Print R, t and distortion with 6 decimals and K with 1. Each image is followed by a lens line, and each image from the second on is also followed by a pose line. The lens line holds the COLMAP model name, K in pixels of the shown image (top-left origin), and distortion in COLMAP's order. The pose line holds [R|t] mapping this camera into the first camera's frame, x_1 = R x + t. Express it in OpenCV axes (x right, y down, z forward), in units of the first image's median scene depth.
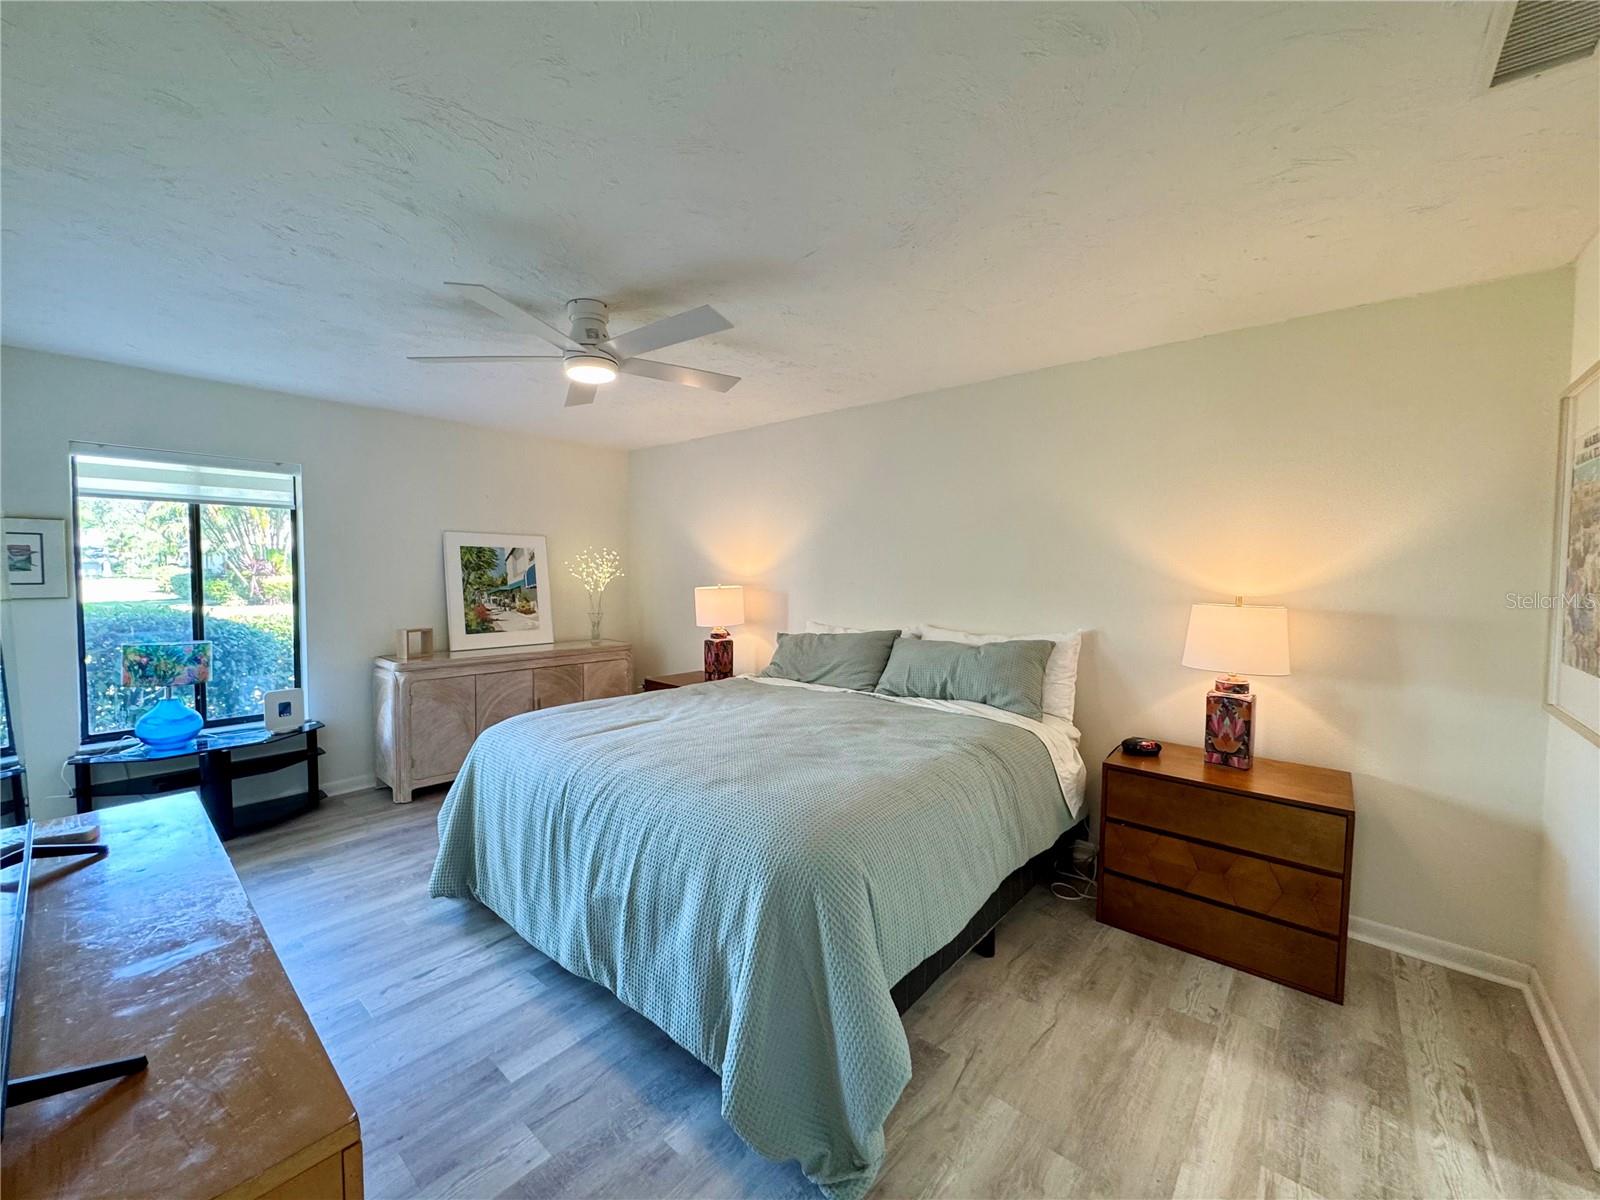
lens RADIAL K [[638.0, 0, 797.5], [0, 638.0, 599.9], [0, 0, 1]] dist [-0.004392, 0.000507]
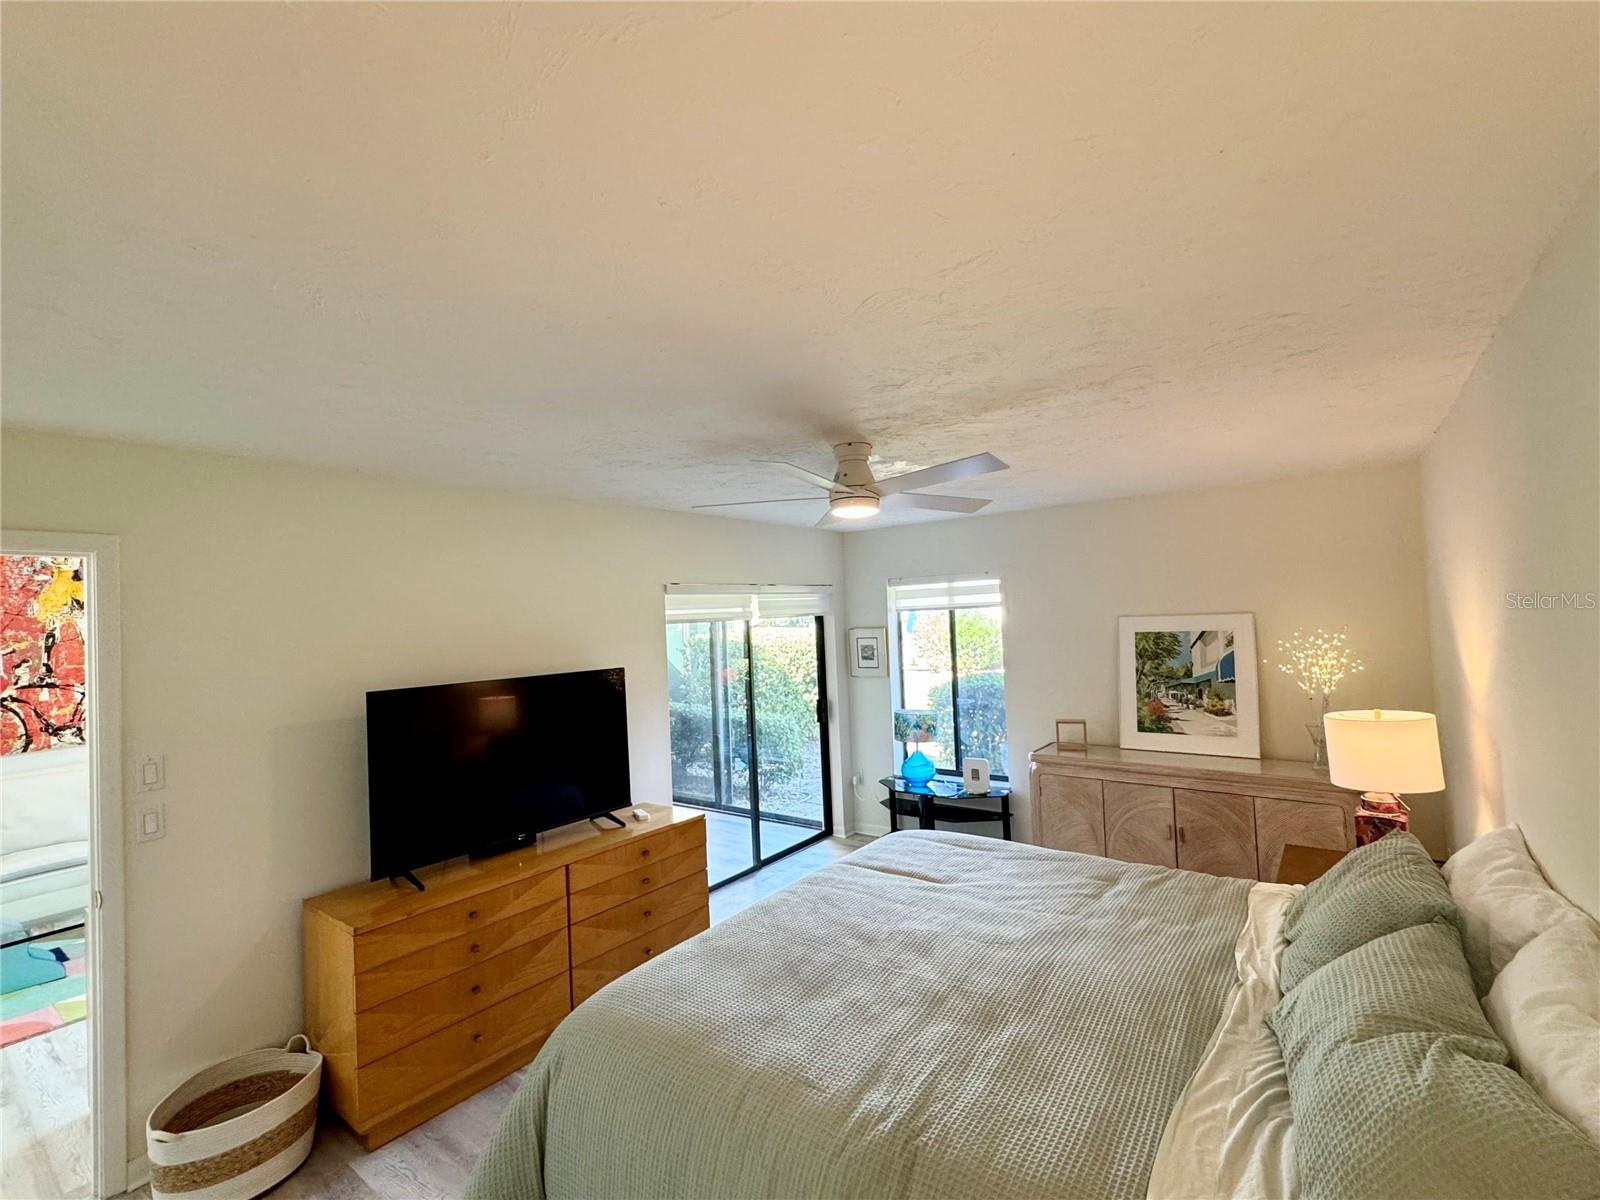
lens RADIAL K [[711.0, 0, 796.6], [0, 711.0, 602.5], [0, 0, 1]] dist [-0.002332, 0.000175]
pose [[0.057703, -0.030419, -0.997870, 0.451264], [-0.001752, 0.999531, -0.030570, -0.095893], [0.998332, 0.003512, 0.057623, 0.467701]]
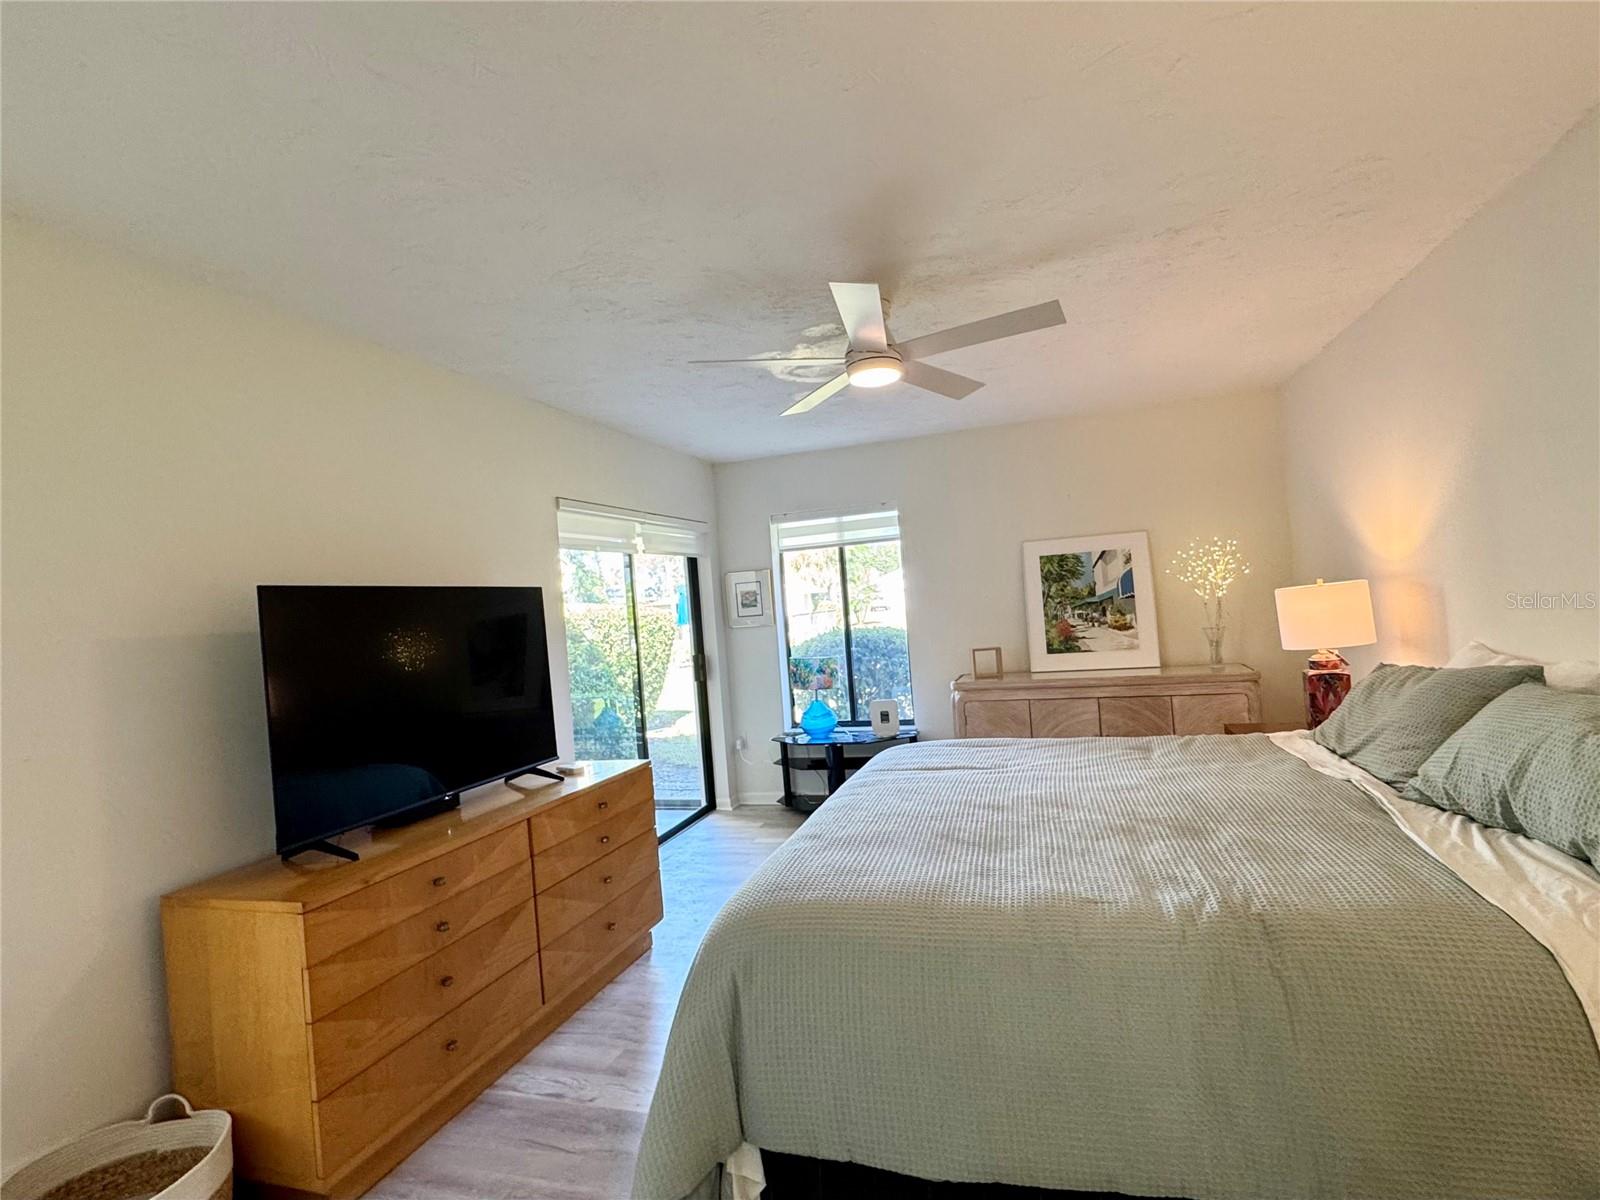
lens RADIAL K [[797.5, 0, 795.6], [0, 797.5, 600.5], [0, 0, 1]] dist [-0.006521, 0.000712]
pose [[0.384510, -0.042225, -0.922155, 0.379377], [0.037815, 0.998835, -0.029969, -0.001020], [0.922346, -0.023348, 0.385659, 0.246130]]
